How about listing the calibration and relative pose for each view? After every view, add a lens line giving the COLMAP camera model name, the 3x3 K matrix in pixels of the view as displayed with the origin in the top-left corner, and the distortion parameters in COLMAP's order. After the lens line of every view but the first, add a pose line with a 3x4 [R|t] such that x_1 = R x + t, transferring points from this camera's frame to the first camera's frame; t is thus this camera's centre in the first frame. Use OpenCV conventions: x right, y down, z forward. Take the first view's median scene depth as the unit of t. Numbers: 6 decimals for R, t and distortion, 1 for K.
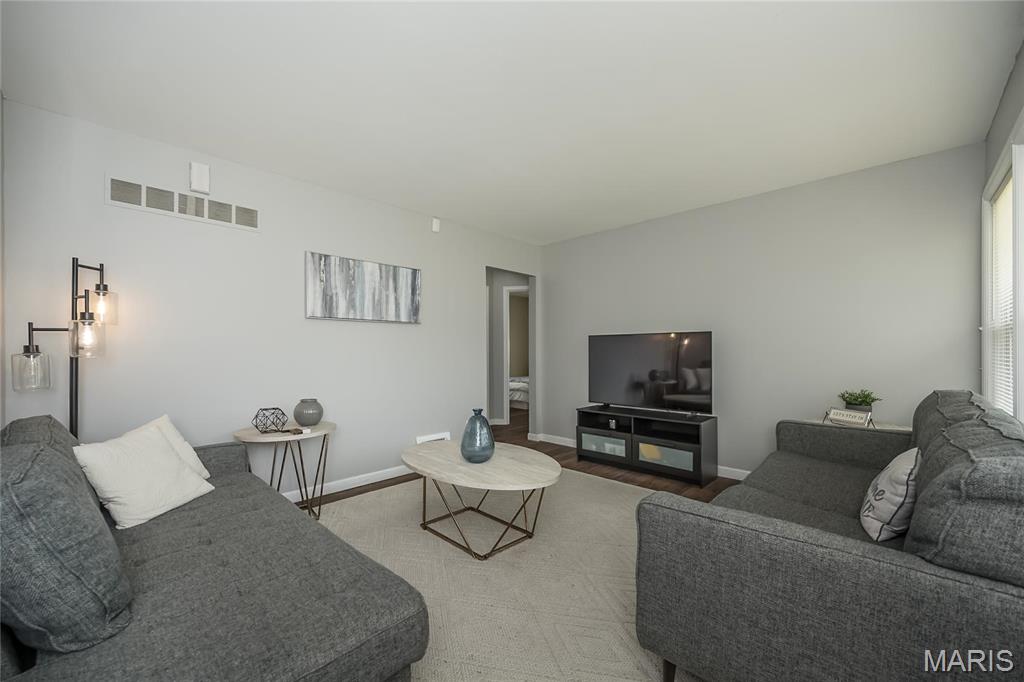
lens RADIAL K [[391.4, 0, 490.8], [0, 391.4, 351.7], [0, 0, 1]] dist [0.000014, 0.000251]
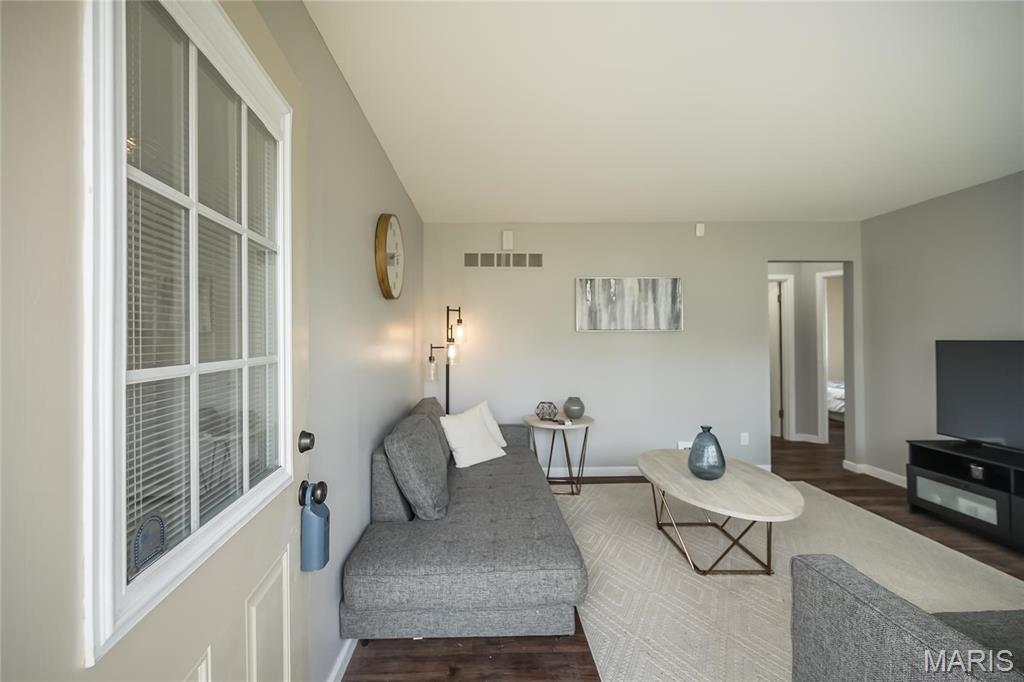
lens RADIAL K [[404.6, 0, 510.1], [0, 404.6, 328.3], [0, 0, 1]] dist [0.000023, 0.000085]
pose [[0.738974, -0.012587, -0.673616, 0.239457], [0.002676, 0.999872, -0.015748, -0.074119], [0.673729, 0.009835, 0.738914, -0.098165]]
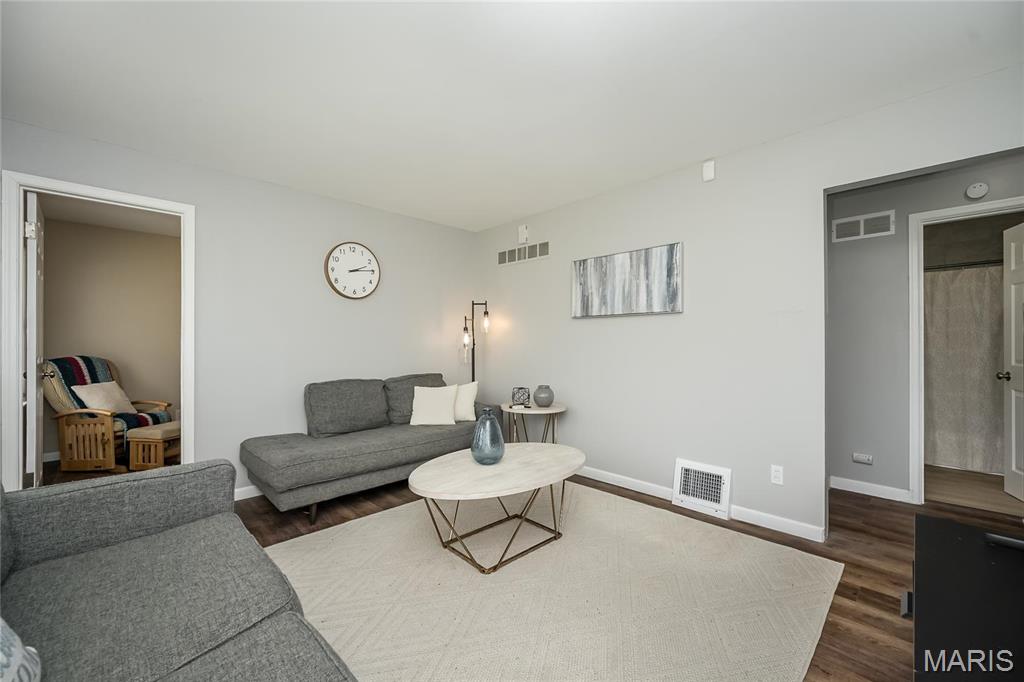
lens RADIAL K [[413.0, 0, 519.6], [0, 413.0, 344.3], [0, 0, 1]] dist [0.000129, 0.000433]
pose [[0.017941, 0.004093, -0.999831, 0.748005], [-0.004684, 0.999981, 0.004010, -0.012508], [0.999828, 0.004611, 0.017960, 0.802745]]
